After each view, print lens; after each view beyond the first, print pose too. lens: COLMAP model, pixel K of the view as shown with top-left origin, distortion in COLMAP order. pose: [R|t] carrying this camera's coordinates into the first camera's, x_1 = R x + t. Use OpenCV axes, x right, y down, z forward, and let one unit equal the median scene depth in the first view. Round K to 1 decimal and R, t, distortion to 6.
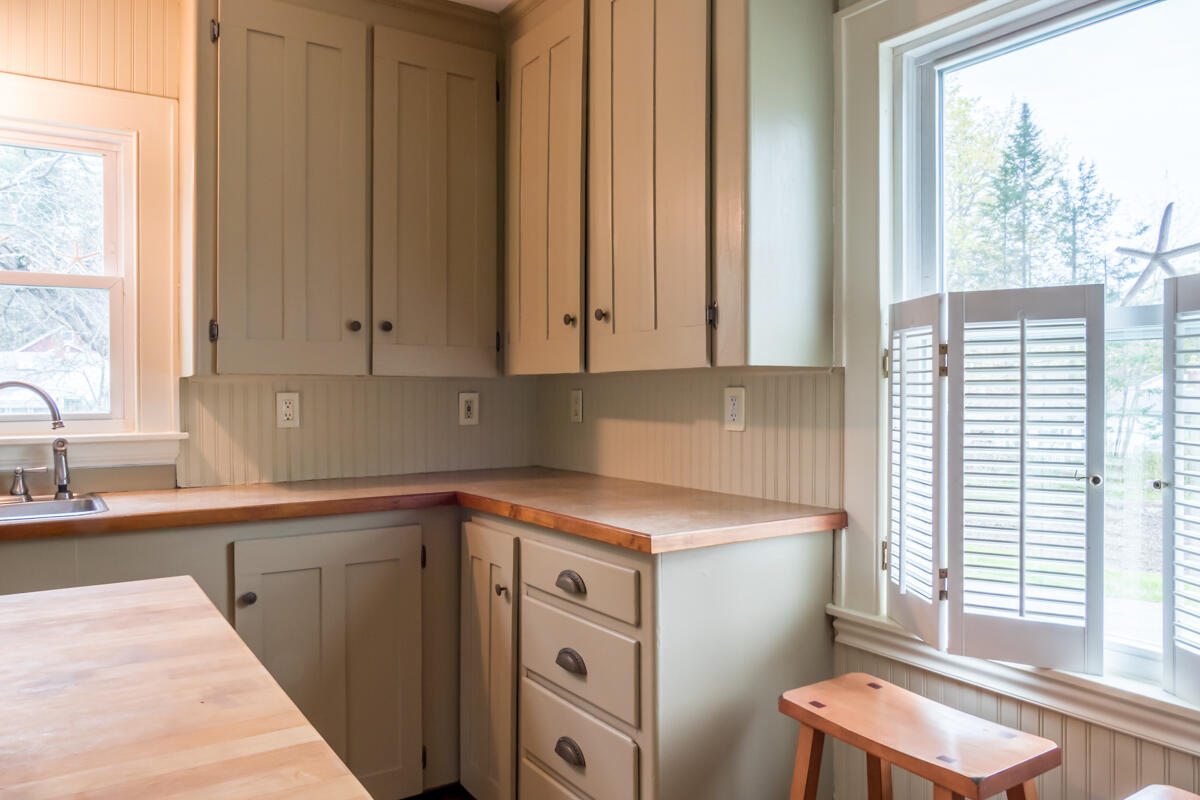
lens RADIAL K [[871.1, 0, 608.4], [0, 871.1, 394.7], [0, 0, 1]] dist [-0.023237, 0.014221]
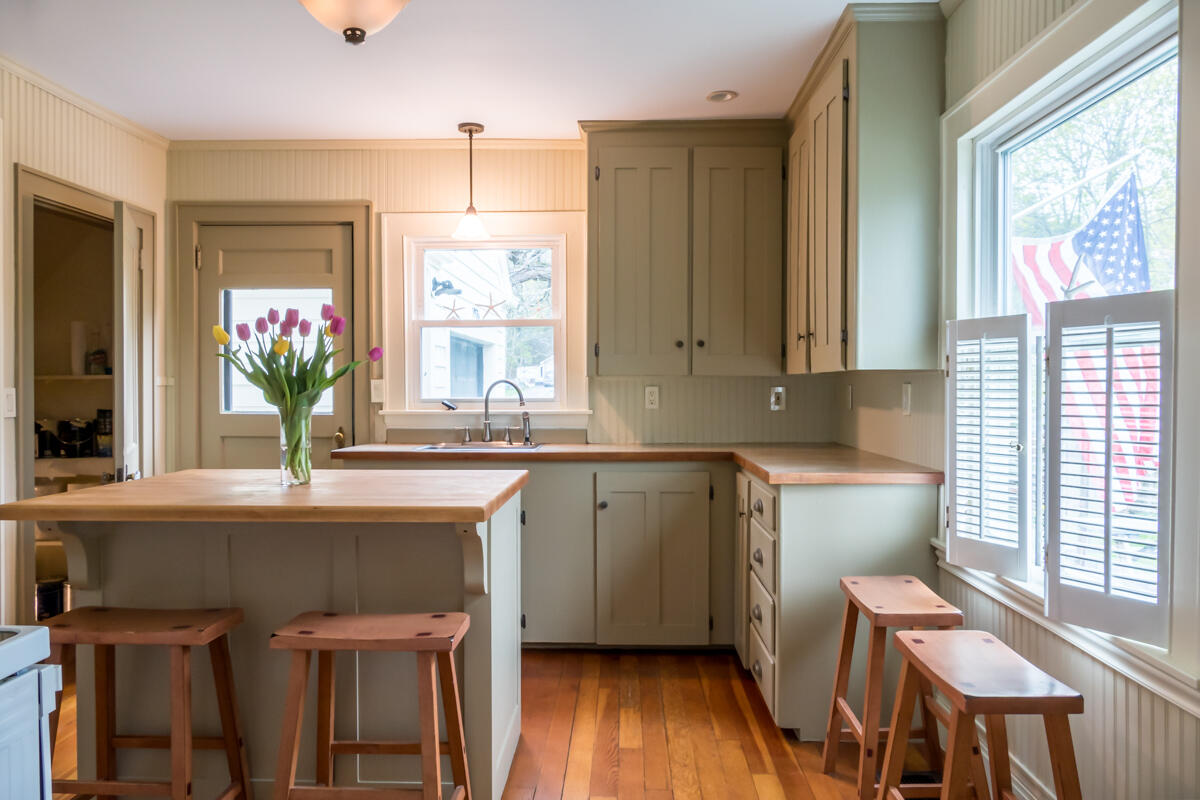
lens RADIAL K [[871.1, 0, 596.5], [0, 871.1, 395.6], [0, 0, 1]] dist [-0.023237, 0.014221]
pose [[0.818419, 0.008606, -0.574557, 0.530730], [-0.004141, 0.999950, 0.009079, 0.000081], [0.574607, -0.005051, 0.818414, -0.400172]]
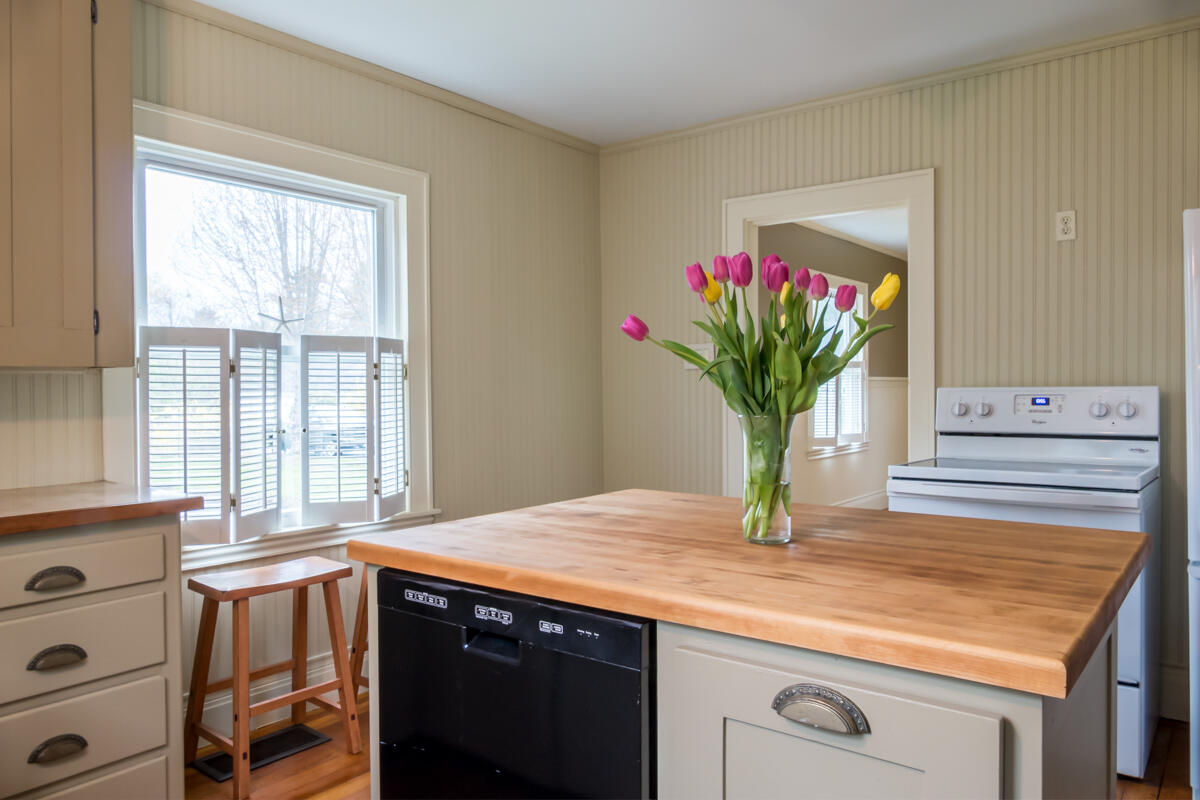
lens RADIAL K [[871.1, 0, 625.5], [0, 871.1, 391.7], [0, 0, 1]] dist [-0.023237, 0.014221]
pose [[-0.352649, -0.007898, 0.935722, -1.030423], [0.004756, 0.999936, 0.010232, -0.006435], [-0.935744, 0.008059, -0.352589, 0.624467]]
